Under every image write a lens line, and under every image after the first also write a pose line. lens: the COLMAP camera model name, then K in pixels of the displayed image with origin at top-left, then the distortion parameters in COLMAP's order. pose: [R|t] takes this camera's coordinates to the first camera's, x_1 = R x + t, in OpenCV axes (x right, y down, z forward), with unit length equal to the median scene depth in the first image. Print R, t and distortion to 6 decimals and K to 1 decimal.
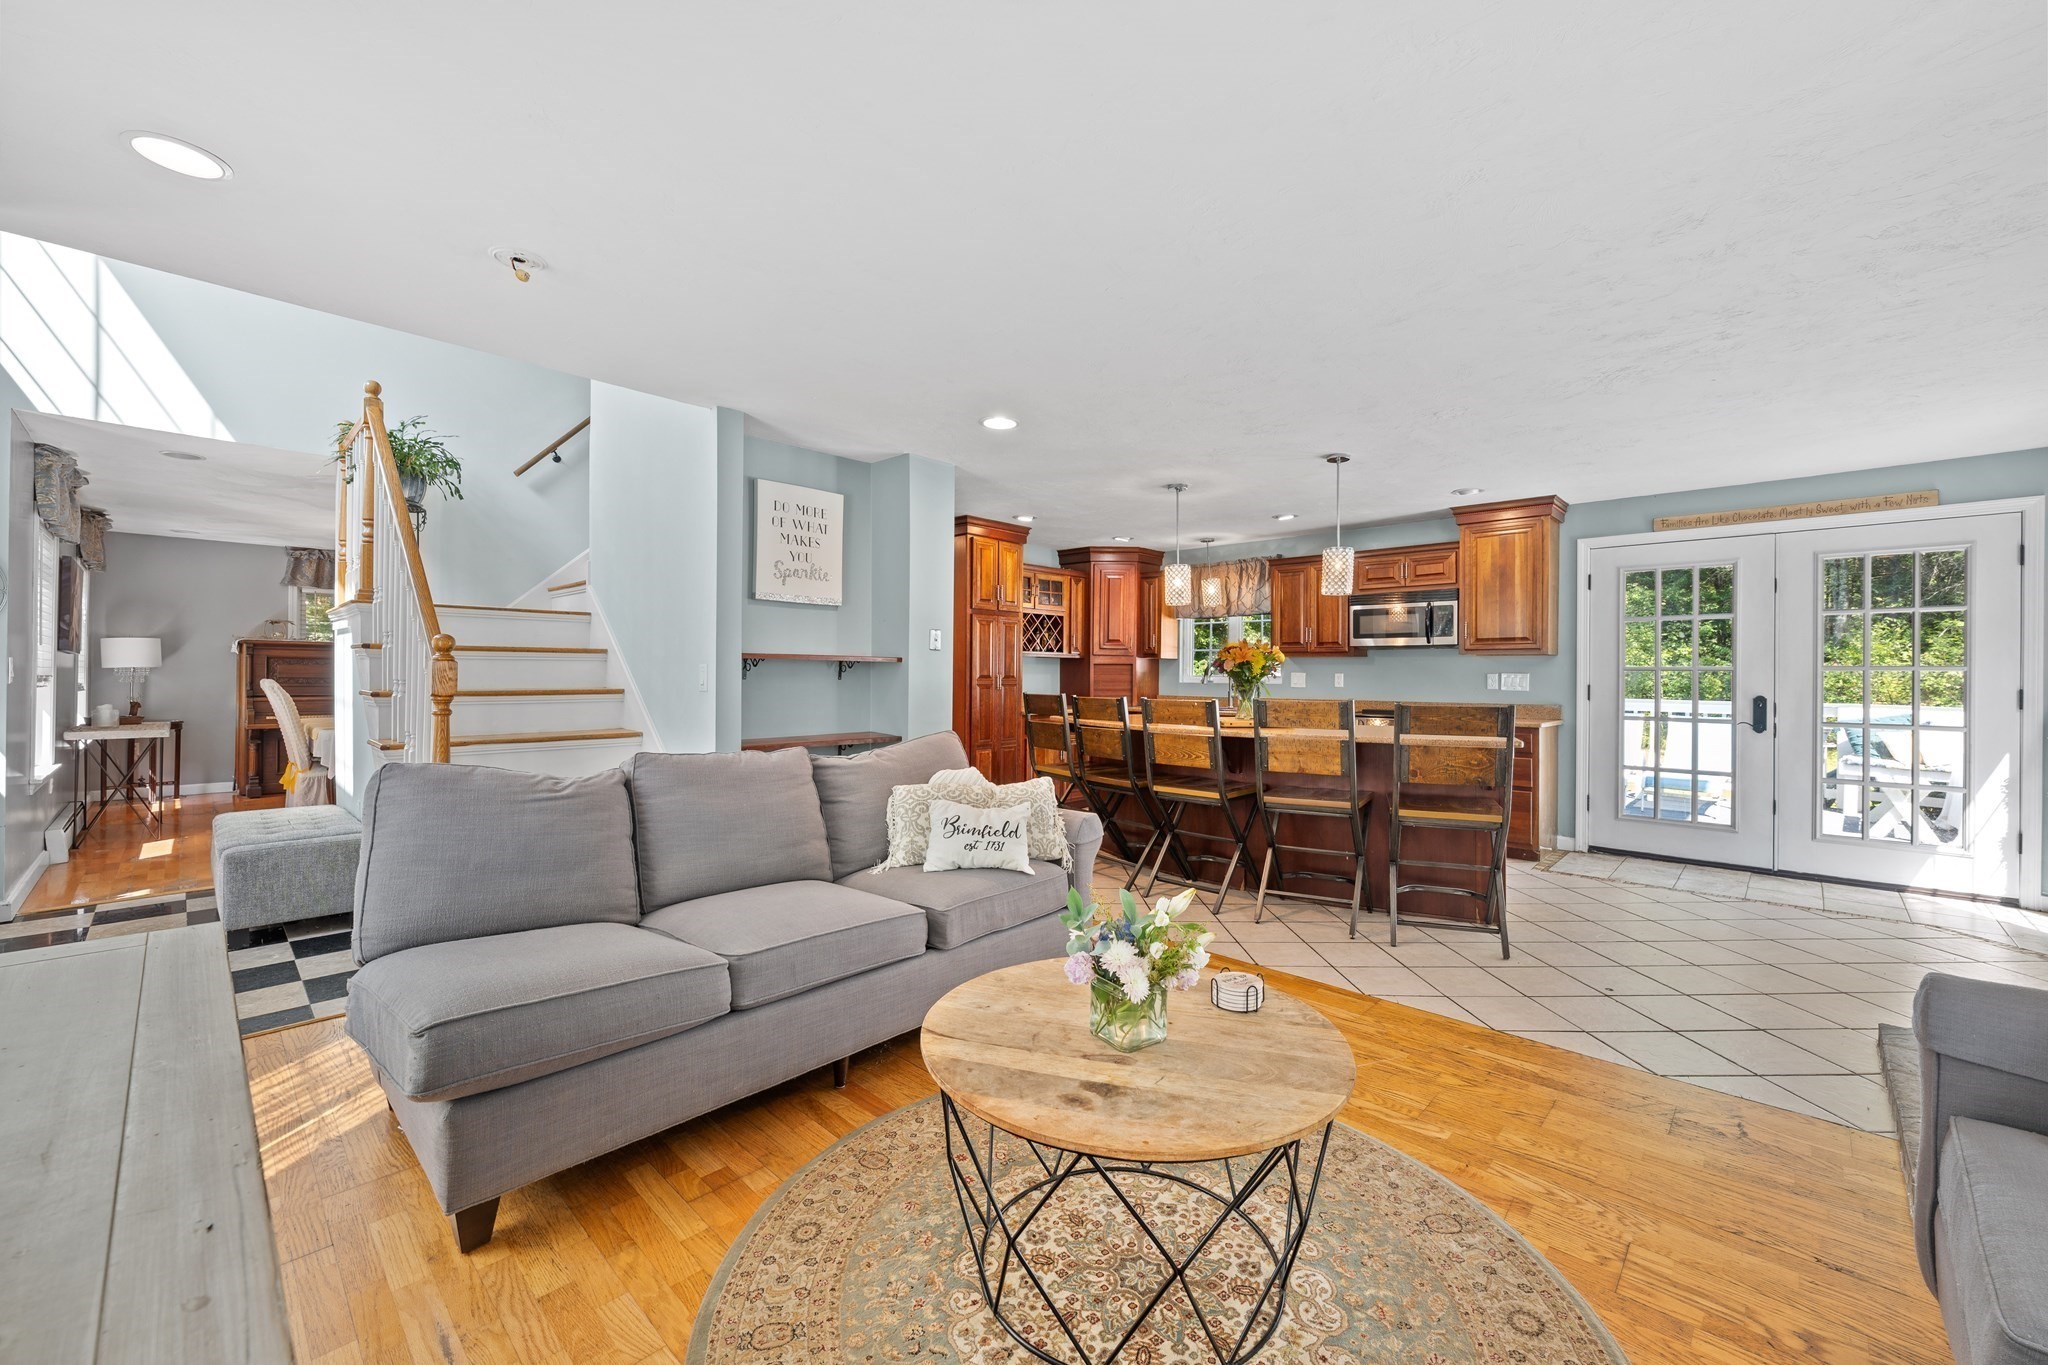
lens RADIAL K [[804.9, 0, 1028.5], [0, 804.9, 675.5], [0, 0, 1]] dist [-0.001661, -0.000151]
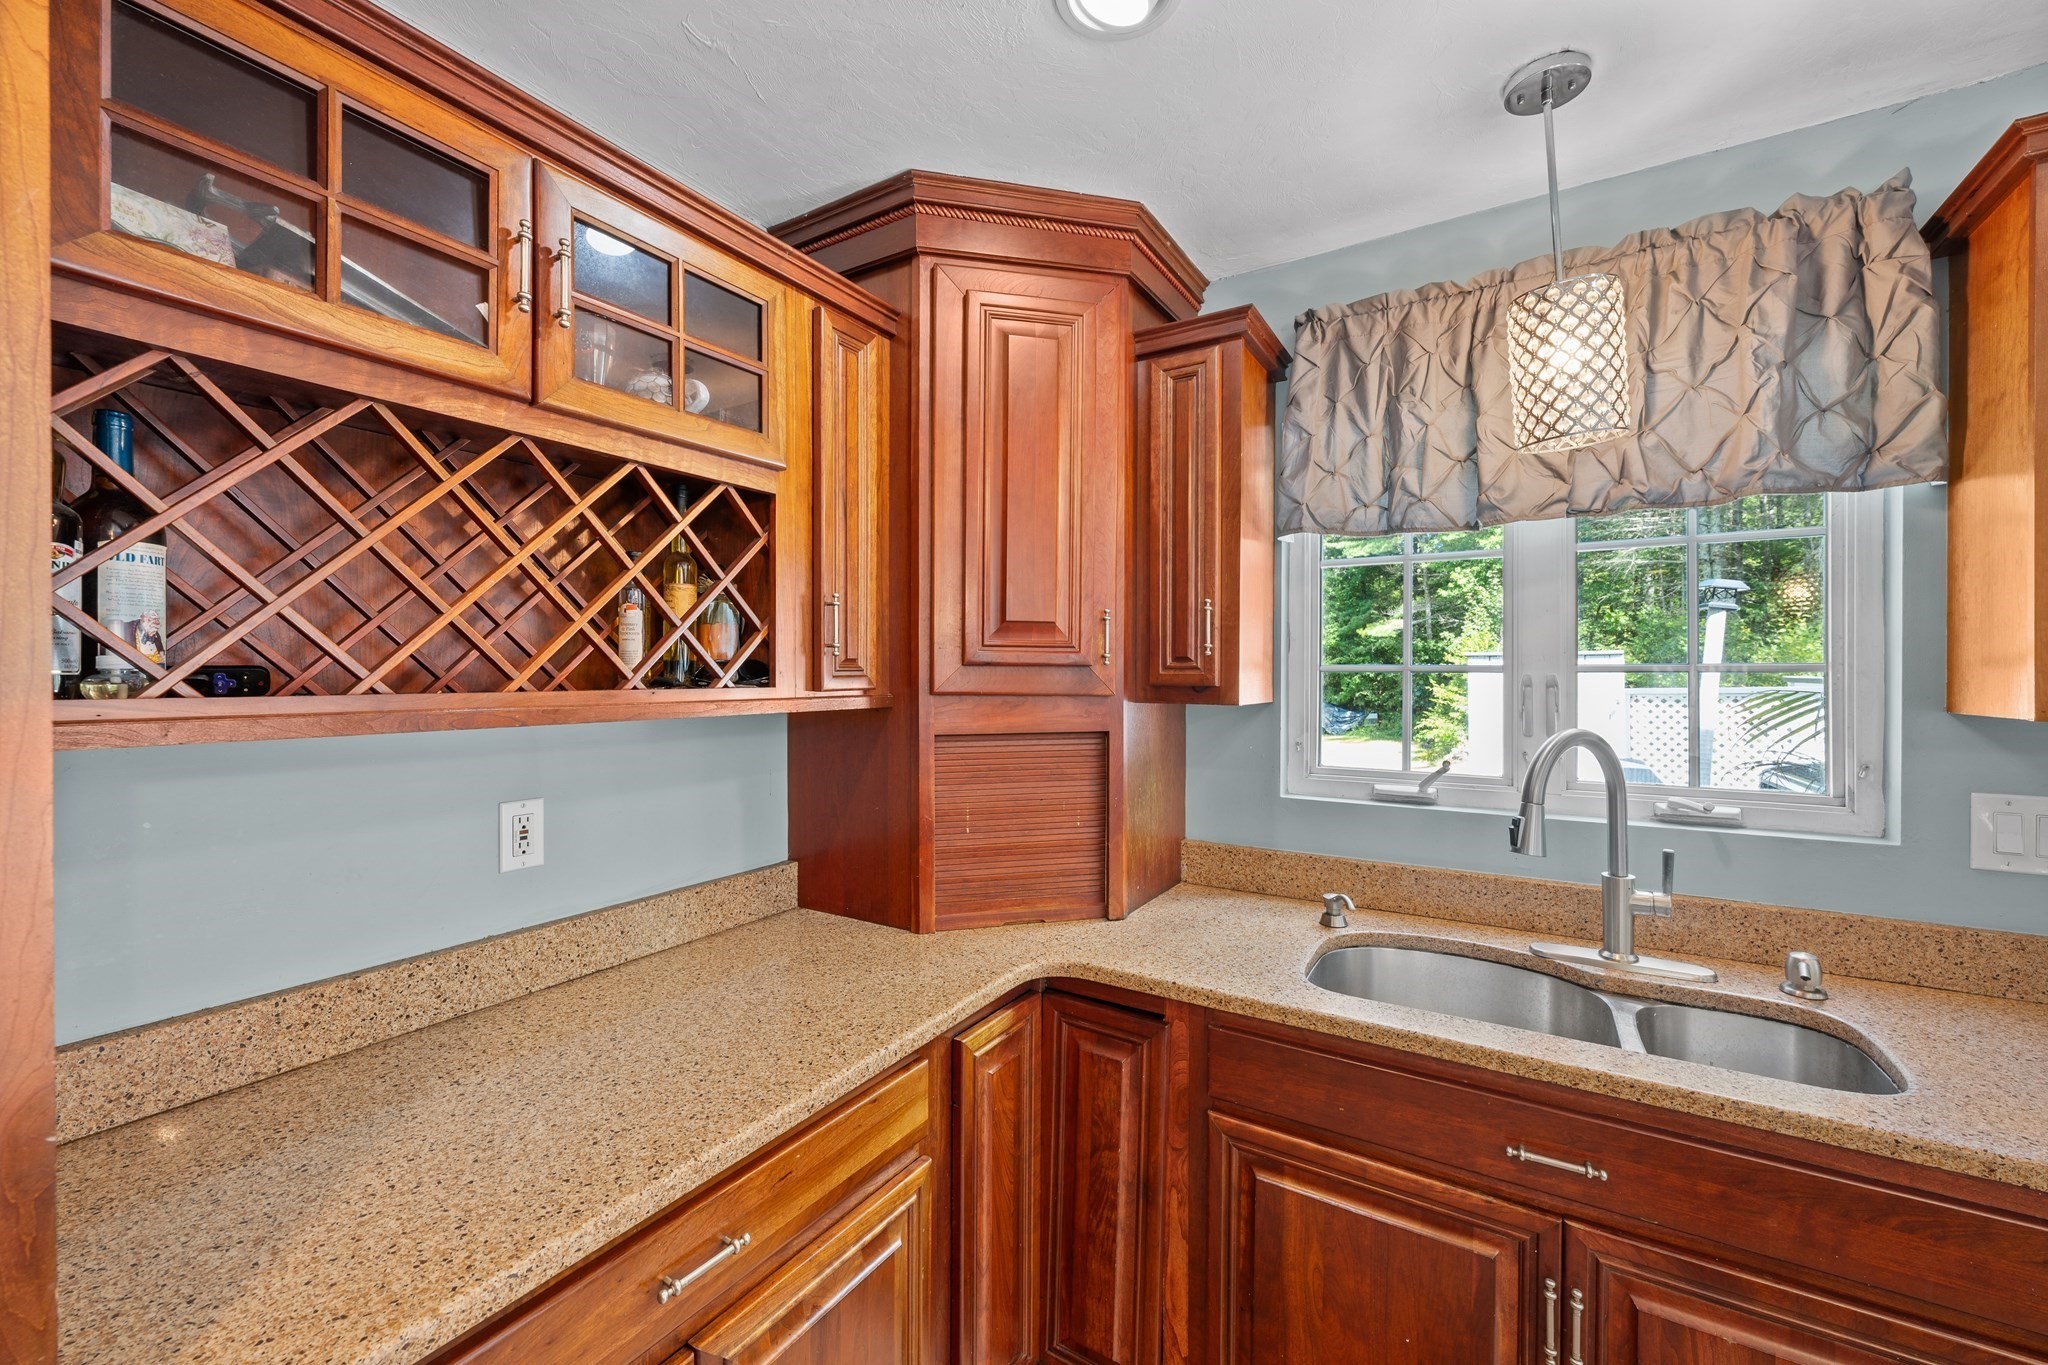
lens RADIAL K [[814.9, 0, 1019.3], [0, 814.9, 676.3], [0, 0, 1]] dist [-0.001366, -0.000128]
pose [[0.978517, -0.007887, 0.206013, 0.080072], [0.007183, 0.999966, 0.004162, -0.042143], [-0.206039, -0.002593, 0.978540, 1.073114]]
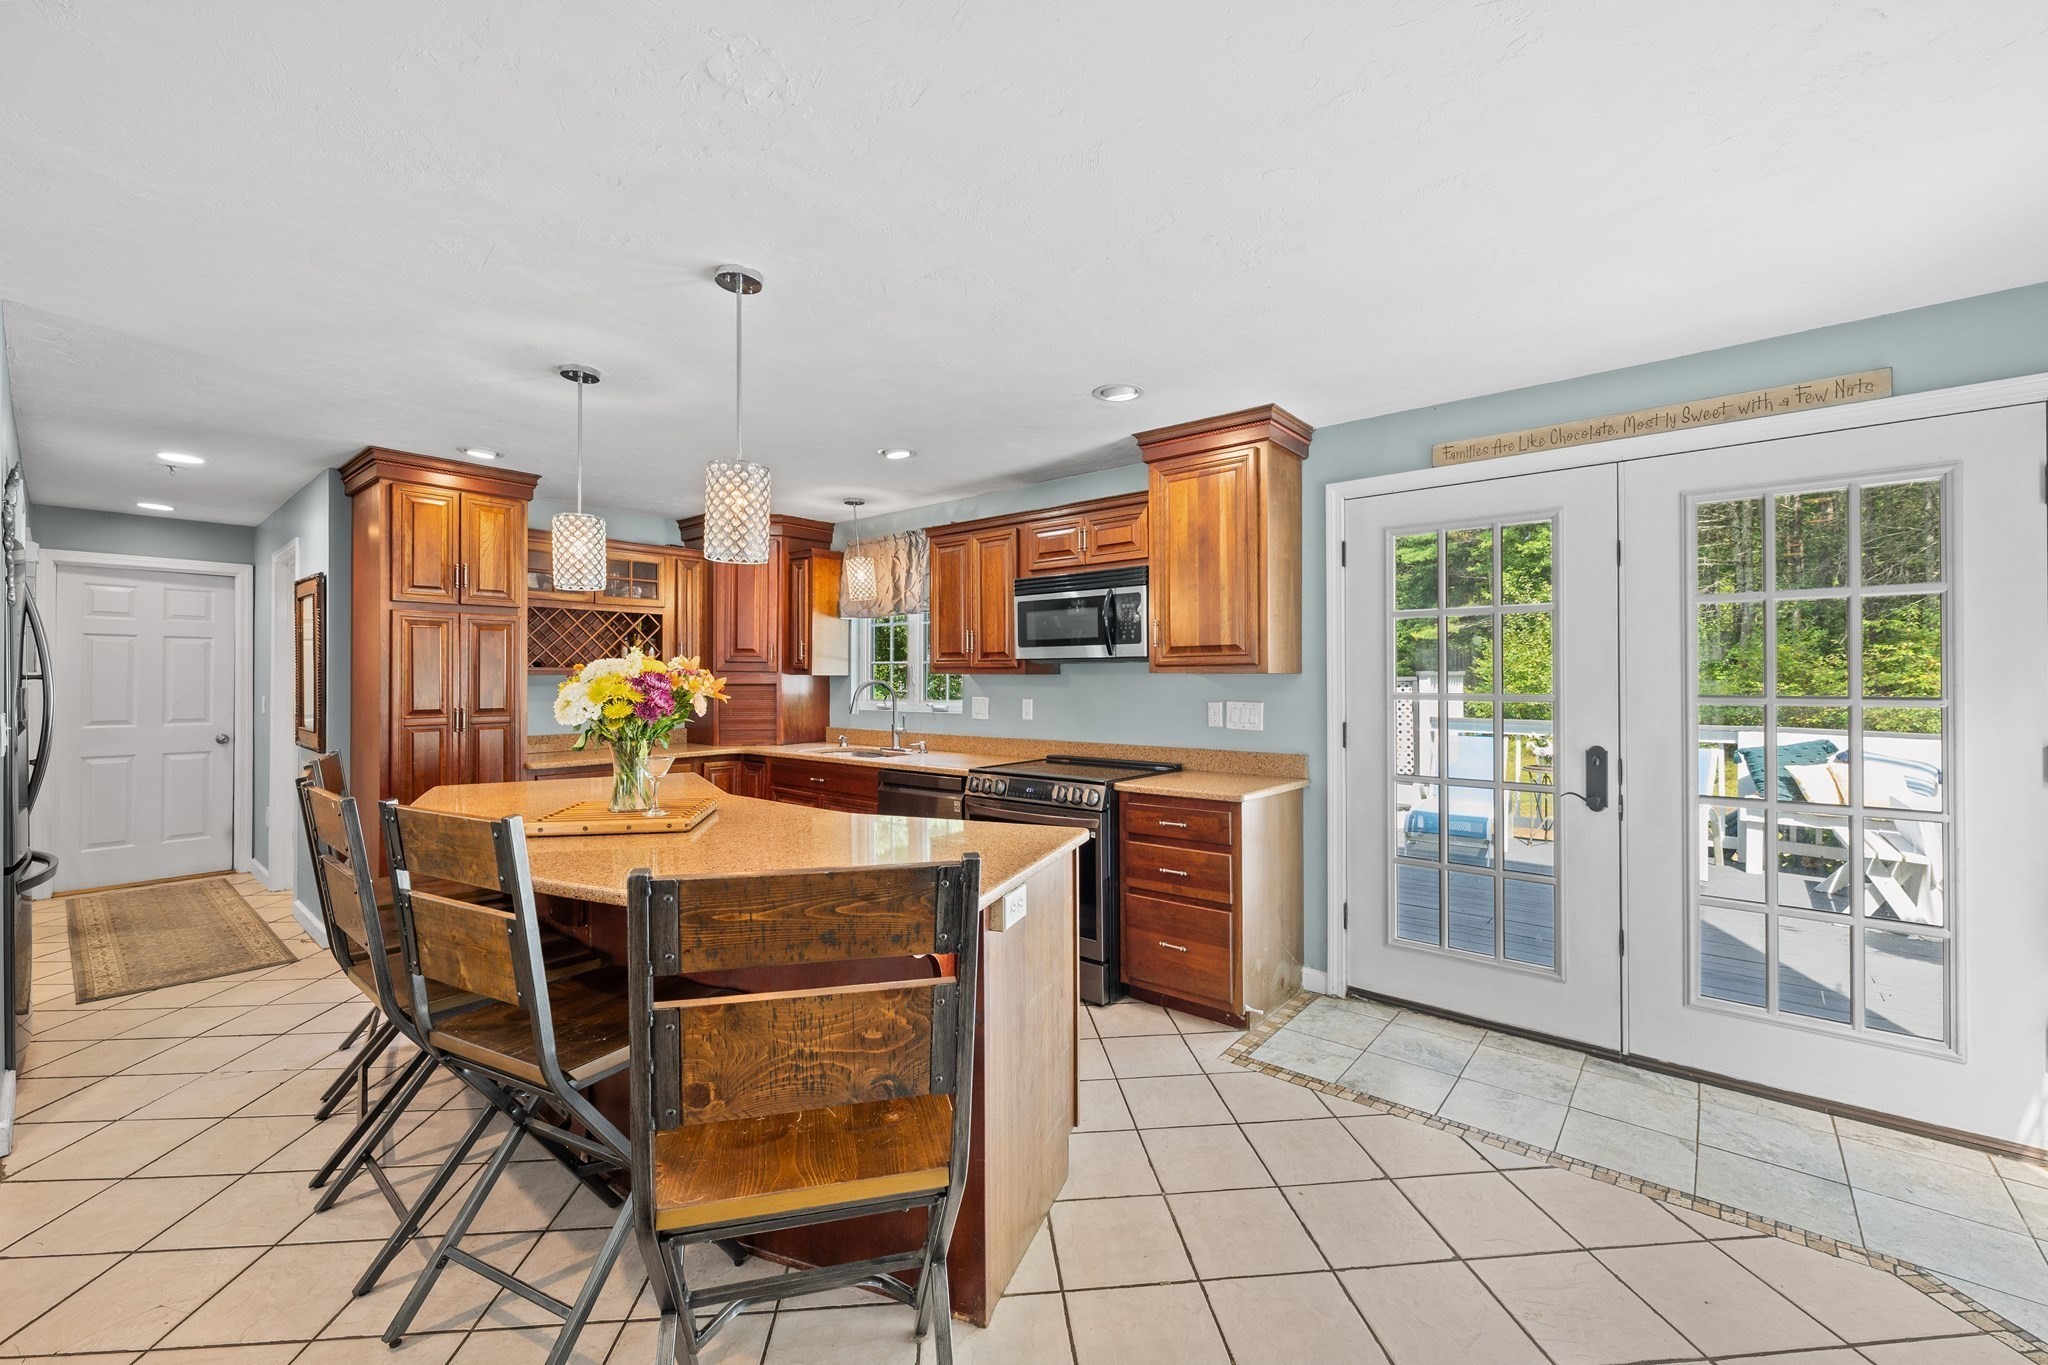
lens RADIAL K [[811.1, 0, 1032.7], [0, 811.1, 673.6], [0, 0, 1]] dist [-0.001505, -0.000345]
pose [[0.997744, -0.006127, 0.066848, 0.414147], [0.006765, 0.999934, -0.009323, -0.020883], [-0.066787, 0.009754, 0.997720, 0.396107]]
